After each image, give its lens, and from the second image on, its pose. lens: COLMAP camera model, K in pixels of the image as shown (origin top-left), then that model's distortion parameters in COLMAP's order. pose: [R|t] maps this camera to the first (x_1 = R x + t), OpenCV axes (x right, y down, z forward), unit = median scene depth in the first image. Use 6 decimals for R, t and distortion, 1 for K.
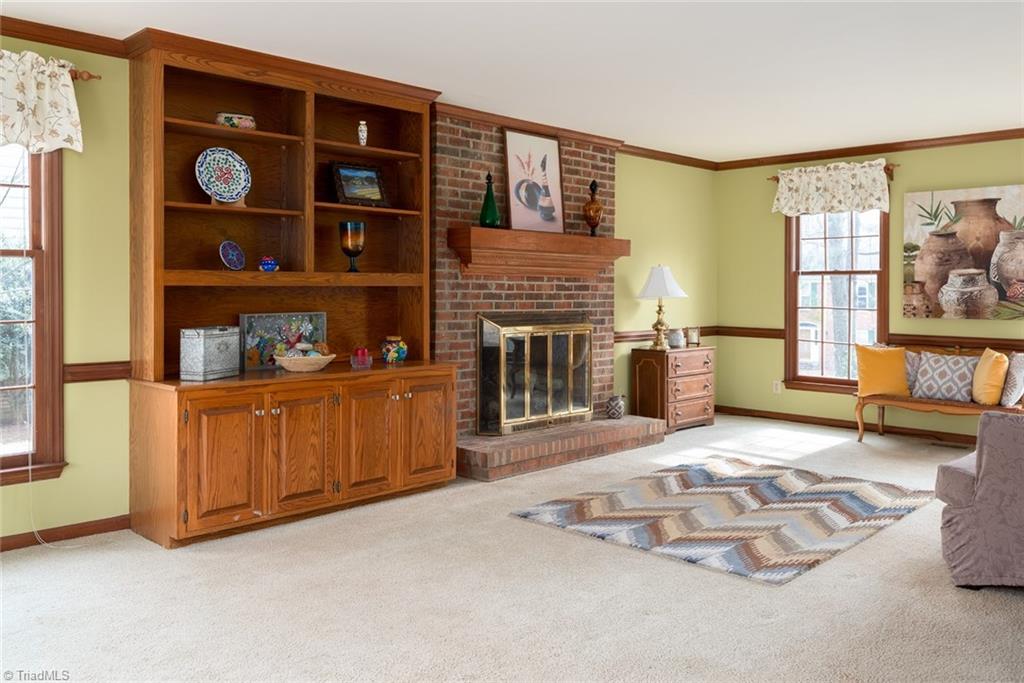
lens RADIAL K [[836.3, 0, 515.6], [0, 836.3, 287.7], [0, 0, 1]] dist [-0.003016, -0.000779]
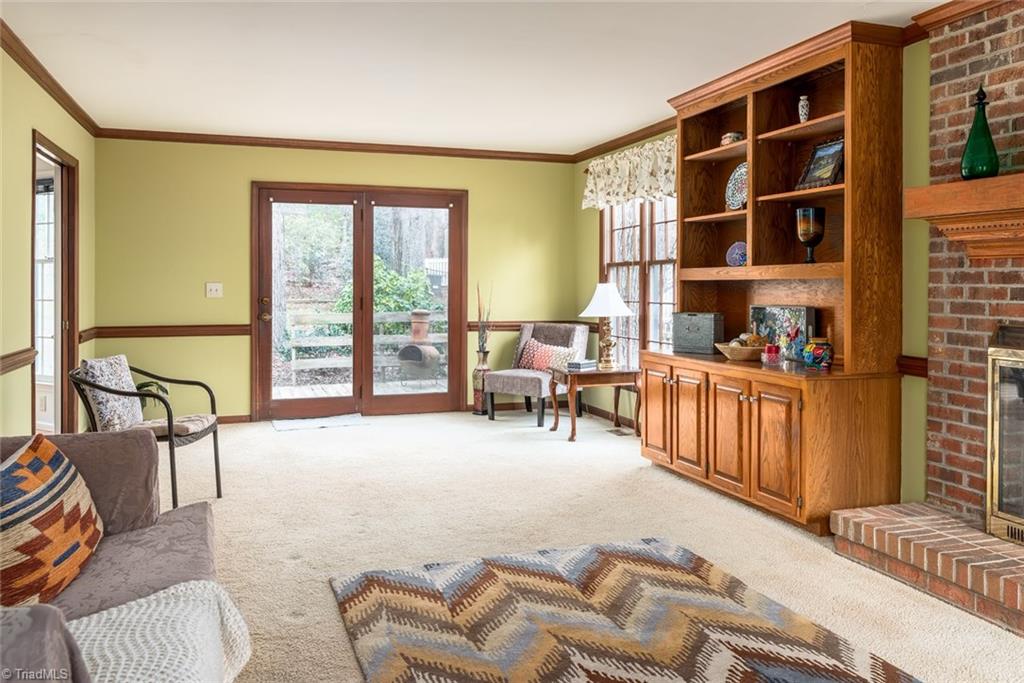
lens RADIAL K [[822.8, 0, 525.4], [0, 822.8, 289.6], [0, 0, 1]] dist [0.003764, -0.000699]
pose [[-0.440770, -0.002638, -0.897616, 0.585718], [-0.008077, 0.999967, 0.001027, 0.008596], [0.897584, 0.007703, -0.440777, 0.881935]]
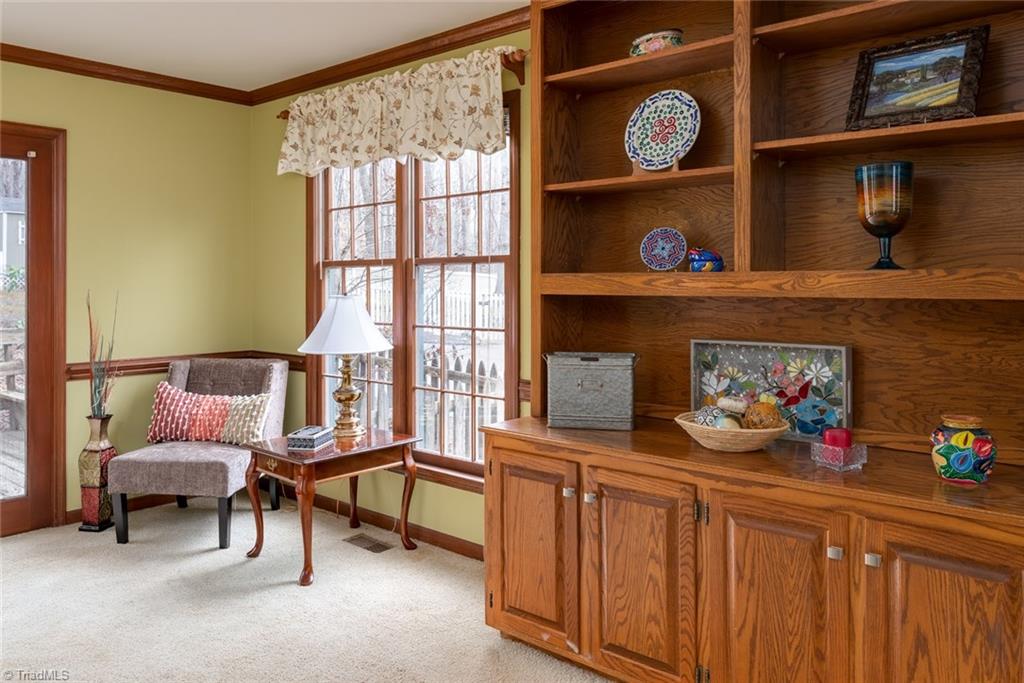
lens RADIAL K [[773.9, 0, 509.2], [0, 773.9, 281.5], [0, 0, 1]] dist [-0.012709, -0.005126]
pose [[0.054925, -0.006274, -0.998471, 0.188543], [-0.000767, 0.999980, -0.006326, -0.006378], [0.998490, 0.001113, 0.054919, 0.600199]]
